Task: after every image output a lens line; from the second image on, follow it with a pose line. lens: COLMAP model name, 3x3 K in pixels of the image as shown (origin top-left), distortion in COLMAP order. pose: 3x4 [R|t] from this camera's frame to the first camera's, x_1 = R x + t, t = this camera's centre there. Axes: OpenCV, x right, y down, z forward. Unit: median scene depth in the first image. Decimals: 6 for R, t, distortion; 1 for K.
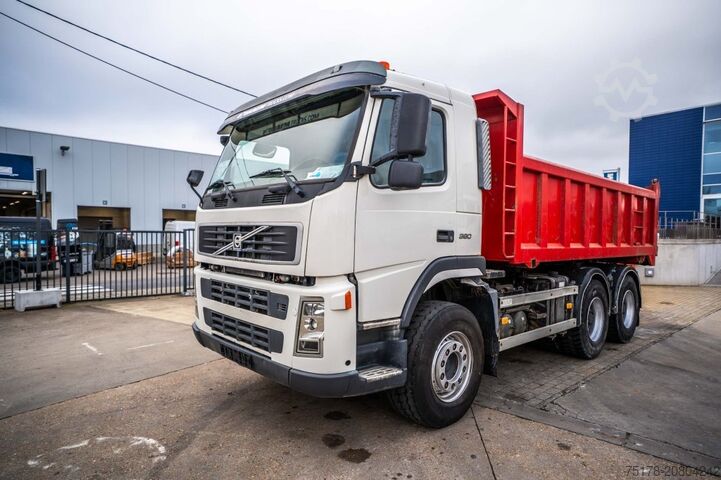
lens RADIAL K [[442.0, 0, 360.5], [0, 442.0, 240.0], [0, 0, 1]] dist [-0.017381, 0.066283]
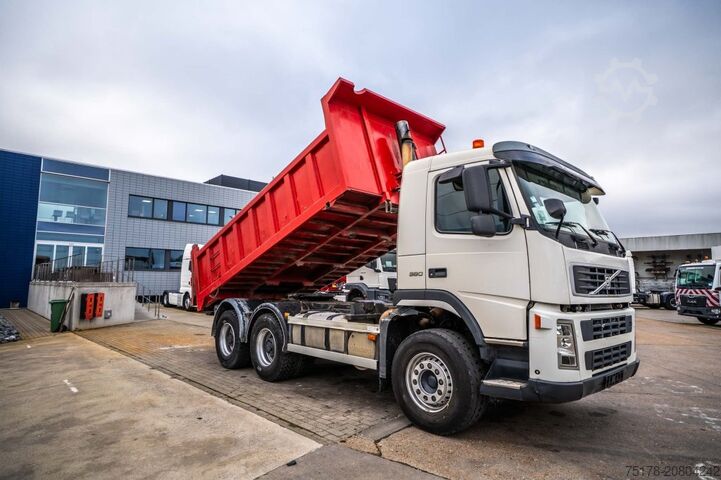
lens RADIAL K [[419.6, 0, 360.7], [0, 419.6, 238.2], [0, 0, 1]] dist [-0.023039, 0.050842]
pose [[-0.003950, 0.102588, 0.994716, -1.356162], [0.005564, 0.994711, -0.102565, -0.001054], [-0.999977, 0.005130, -0.004500, 1.588931]]
